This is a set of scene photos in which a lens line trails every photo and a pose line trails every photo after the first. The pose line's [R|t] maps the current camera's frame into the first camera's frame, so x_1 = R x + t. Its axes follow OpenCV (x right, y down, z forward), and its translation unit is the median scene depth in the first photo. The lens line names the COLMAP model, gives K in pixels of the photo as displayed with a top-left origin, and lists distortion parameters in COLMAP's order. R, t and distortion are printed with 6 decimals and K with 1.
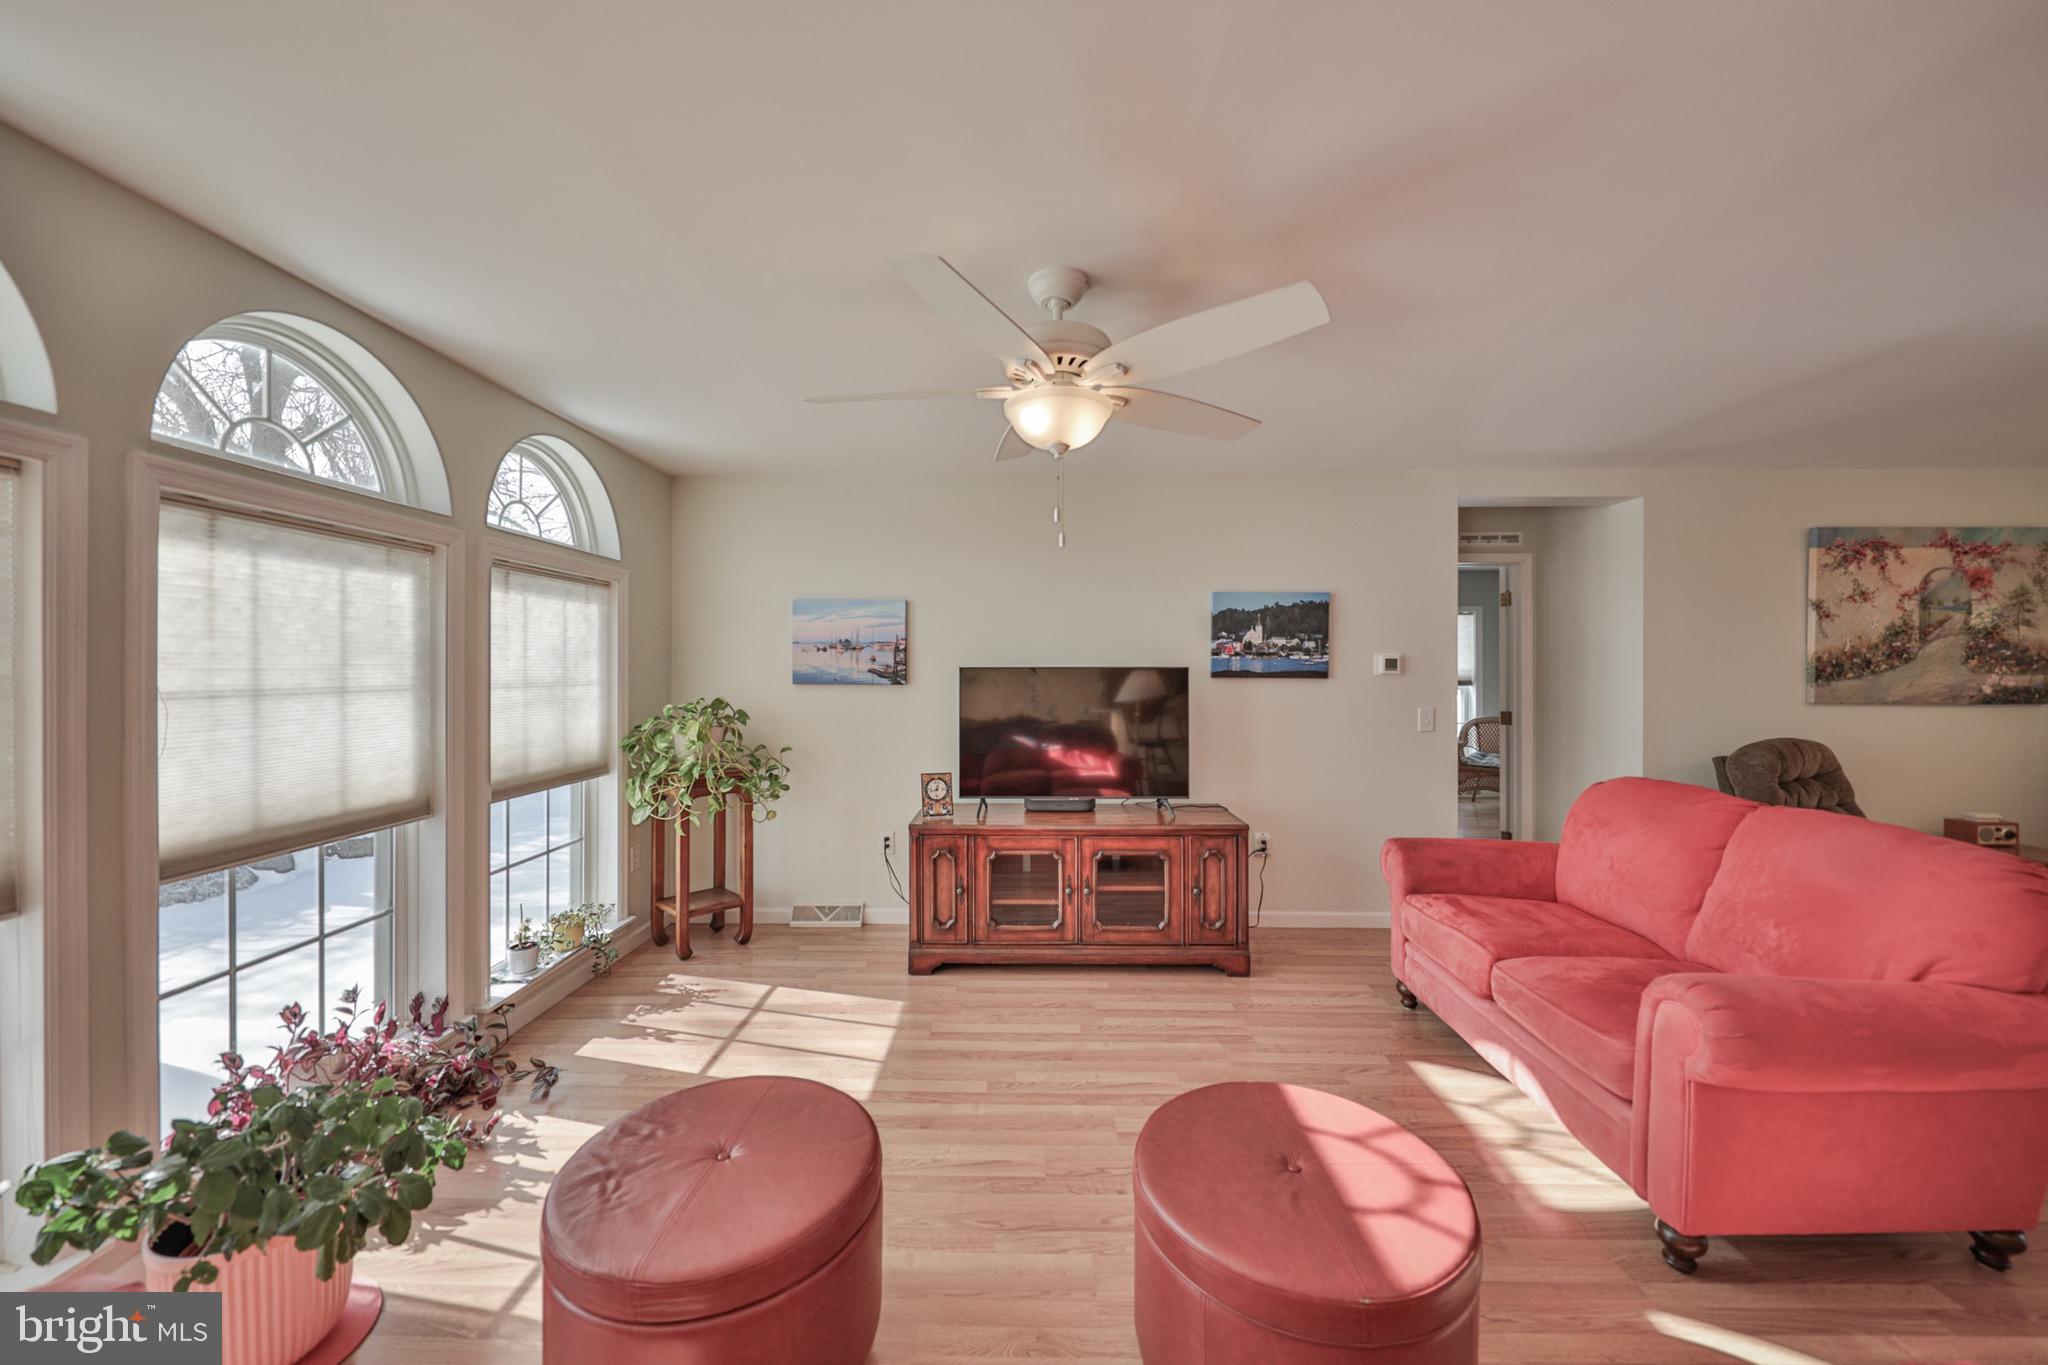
lens RADIAL K [[771.9, 0, 1020.3], [0, 771.9, 666.0], [0, 0, 1]] dist [-0.001290, -0.000308]
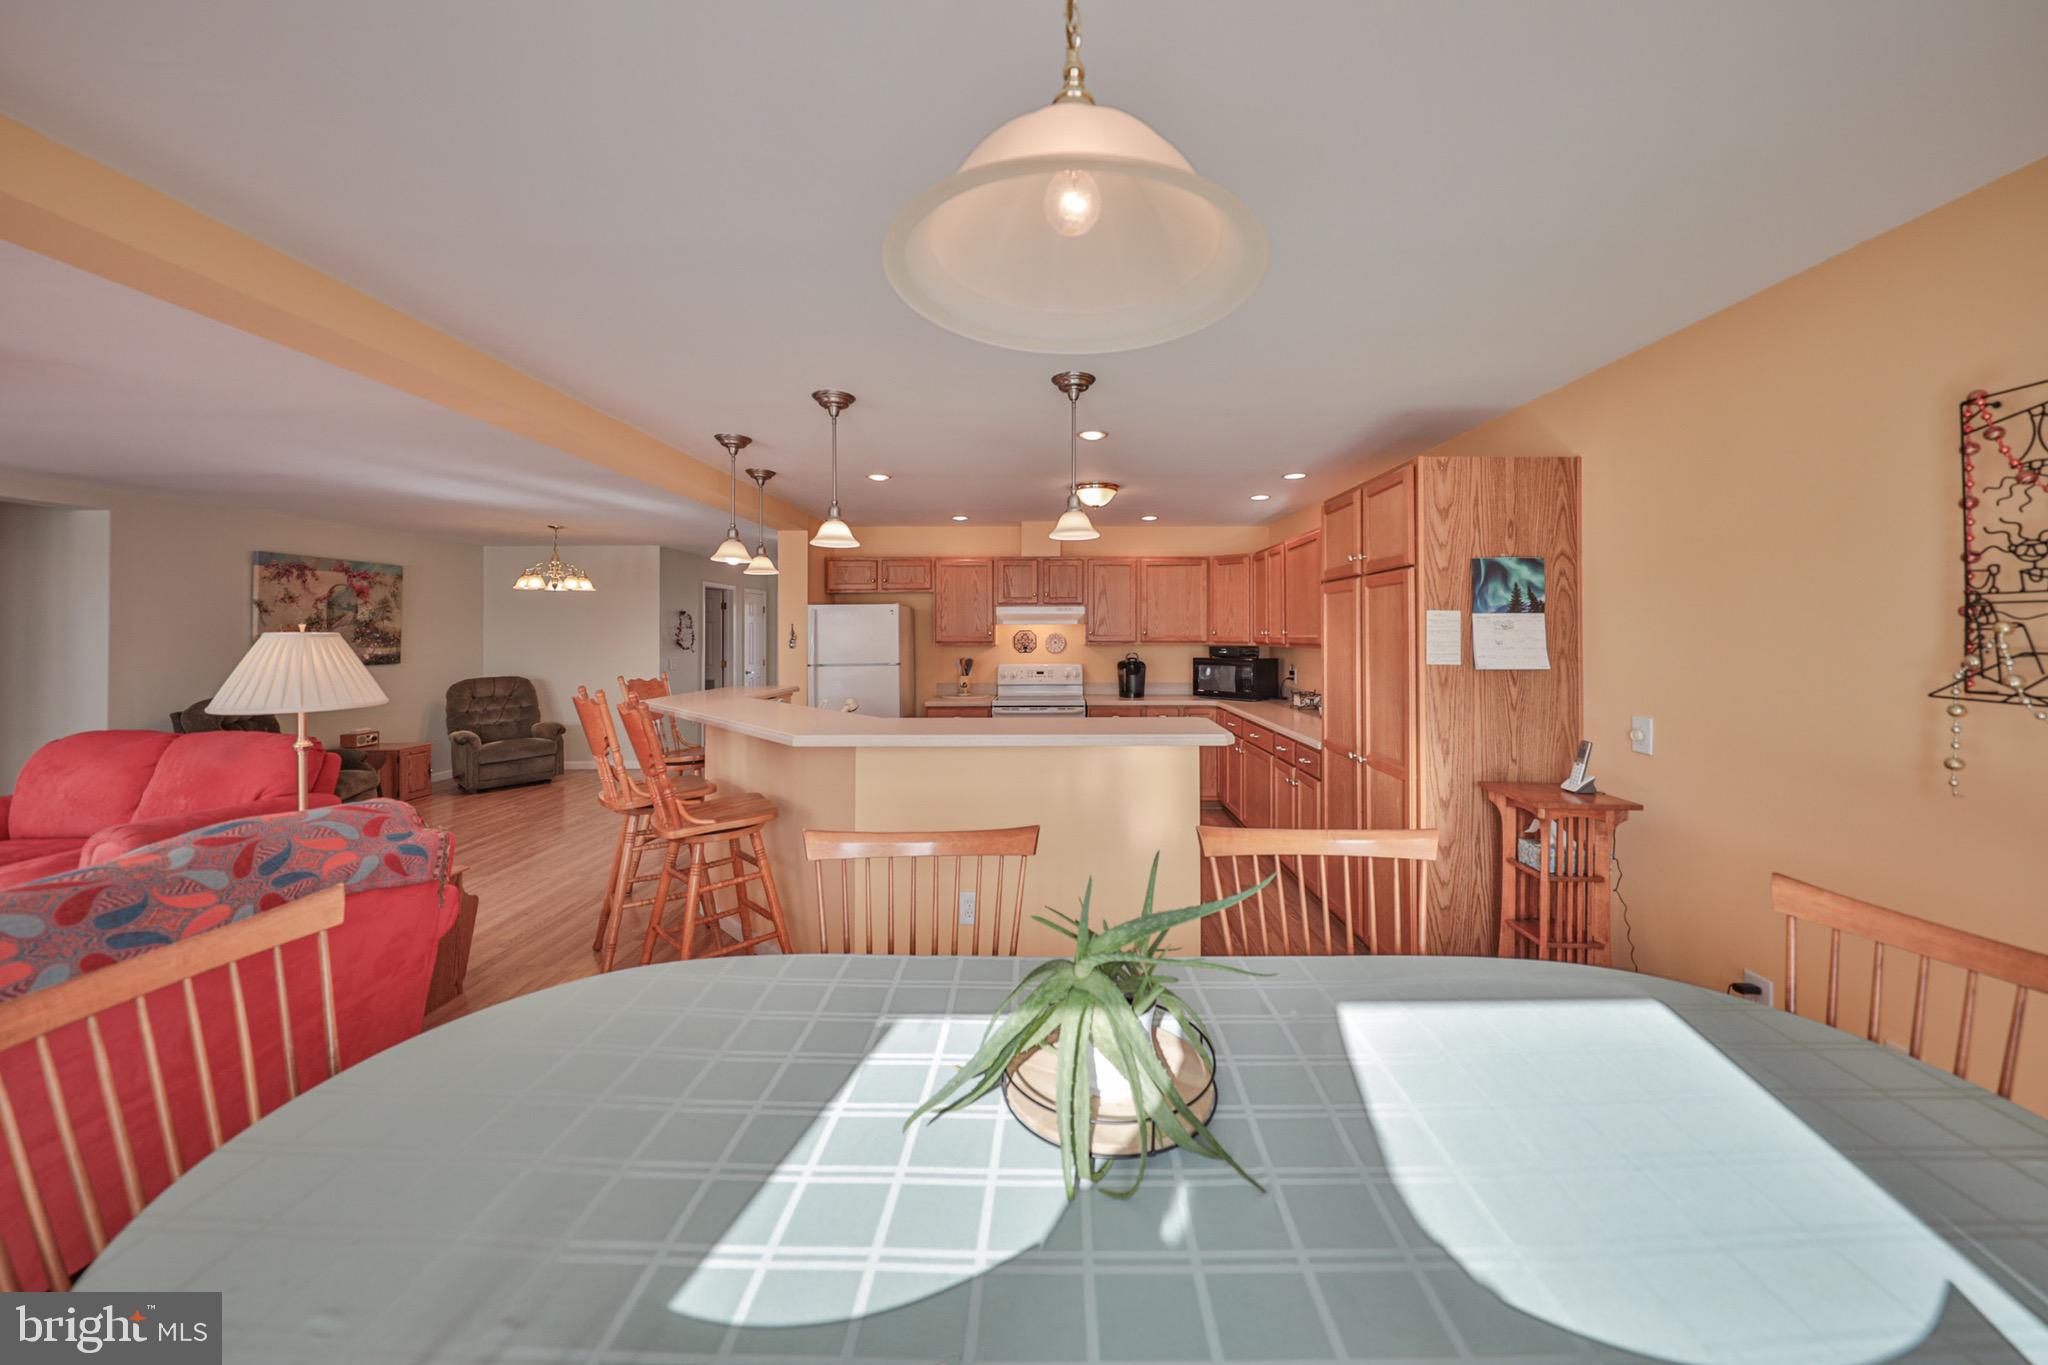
lens RADIAL K [[702.4, 0, 1052.9], [0, 702.4, 625.9], [0, 0, 1]] dist [-0.000979, -0.003040]
pose [[-0.026989, 0.008526, 0.999599, -0.358962], [0.002867, 0.999960, -0.008452, -0.021059], [-0.999632, 0.002638, -0.027012, -0.505425]]
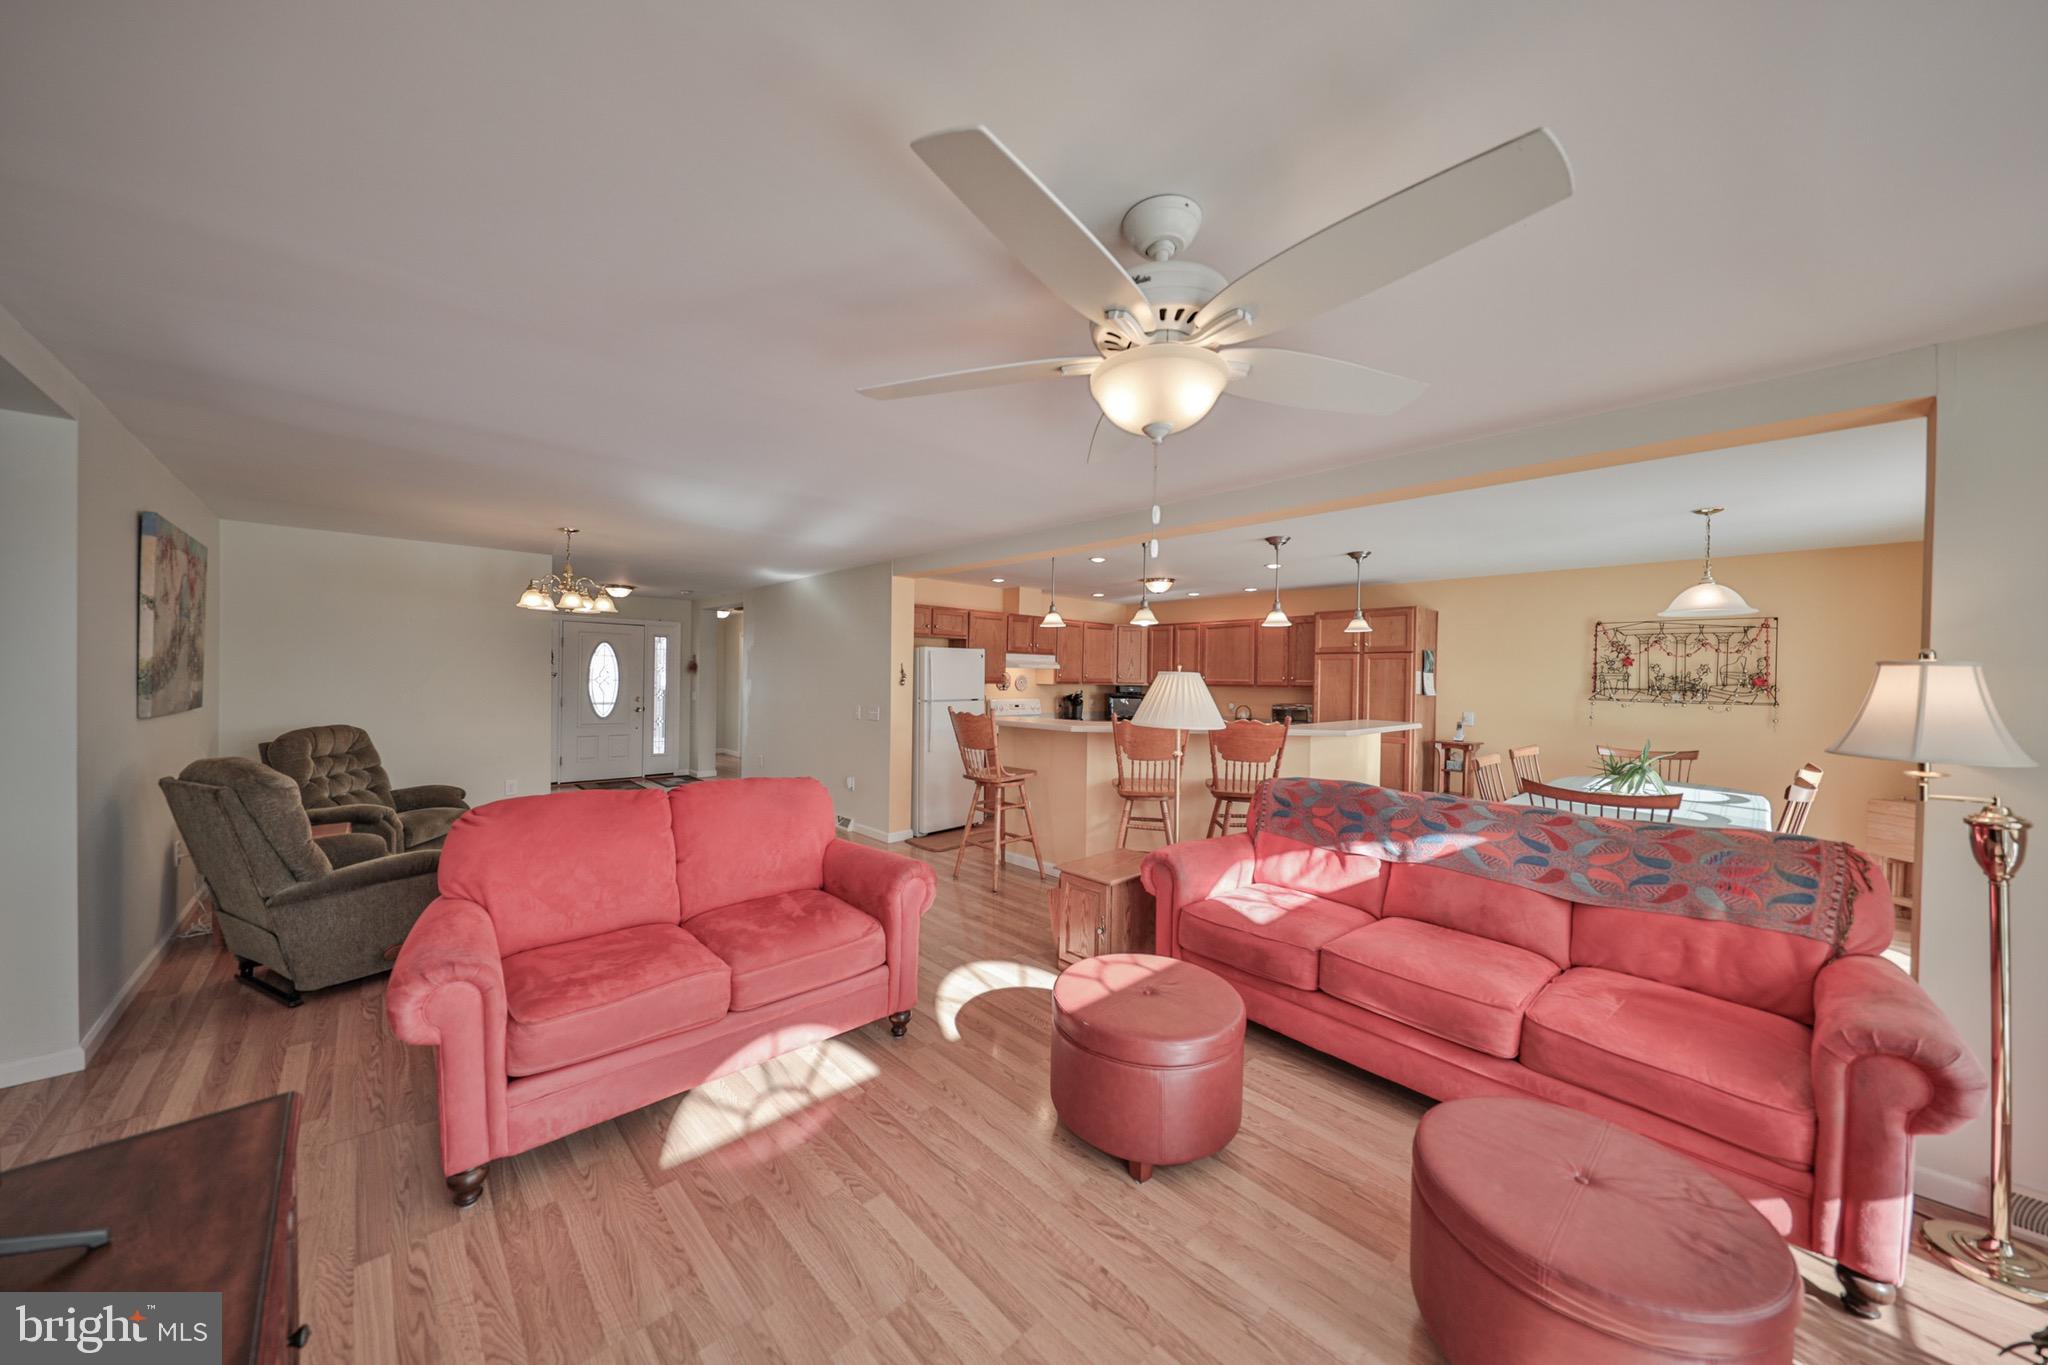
lens RADIAL K [[684.3, 0, 1024.0], [0, 684.3, 682.5], [0, 0, 1]] dist [0.012460, -0.006913]
pose [[-0.707337, -0.017561, 0.706659, -0.182635], [-0.015303, 0.999837, 0.009529, -0.015264], [-0.706711, -0.004074, -0.707490, 0.805076]]
